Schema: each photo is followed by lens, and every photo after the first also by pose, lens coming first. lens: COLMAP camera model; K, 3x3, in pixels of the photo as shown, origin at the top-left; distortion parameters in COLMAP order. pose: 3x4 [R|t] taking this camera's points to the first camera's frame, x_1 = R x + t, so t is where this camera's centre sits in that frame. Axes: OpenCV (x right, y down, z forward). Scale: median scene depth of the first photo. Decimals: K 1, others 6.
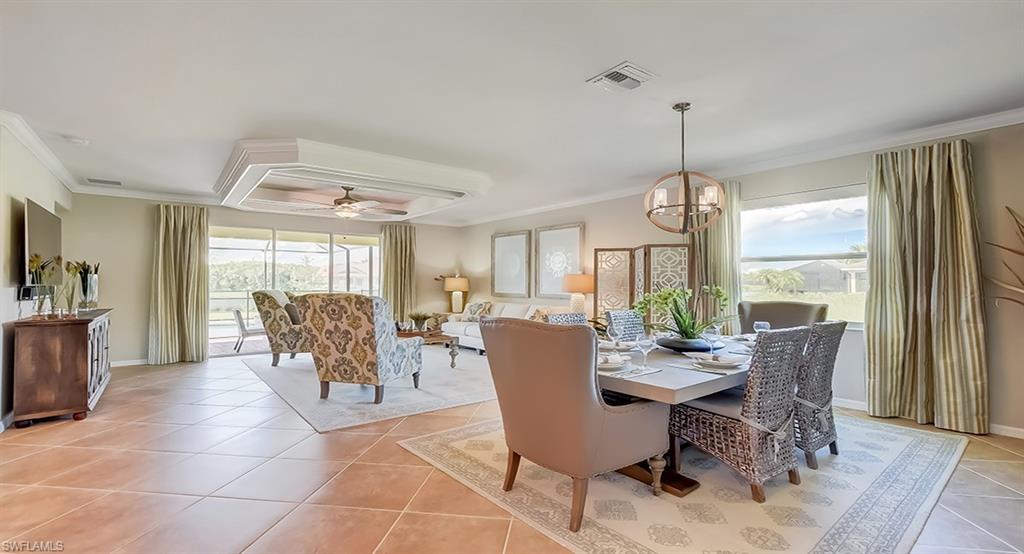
lens RADIAL K [[445.6, 0, 545.8], [0, 445.6, 278.9], [0, 0, 1]] dist [-0.014117, 0.002481]
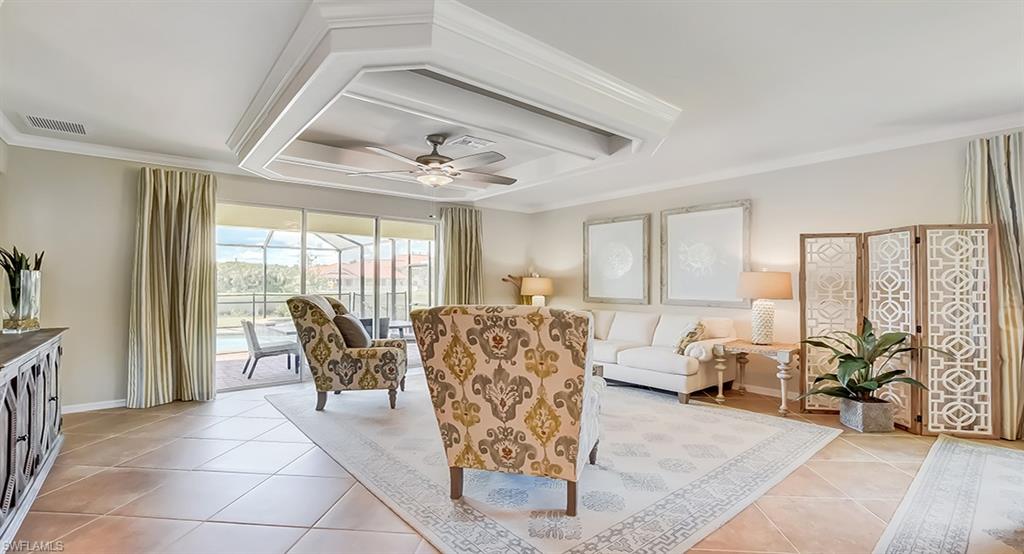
lens RADIAL K [[445.6, 0, 538.3], [0, 445.6, 278.5], [0, 0, 1]] dist [-0.014117, 0.002481]
pose [[0.999860, -0.000338, 0.016707, -0.296573], [0.000405, 0.999992, -0.004021, 0.002356], [-0.016705, 0.004027, 0.999852, 0.329801]]
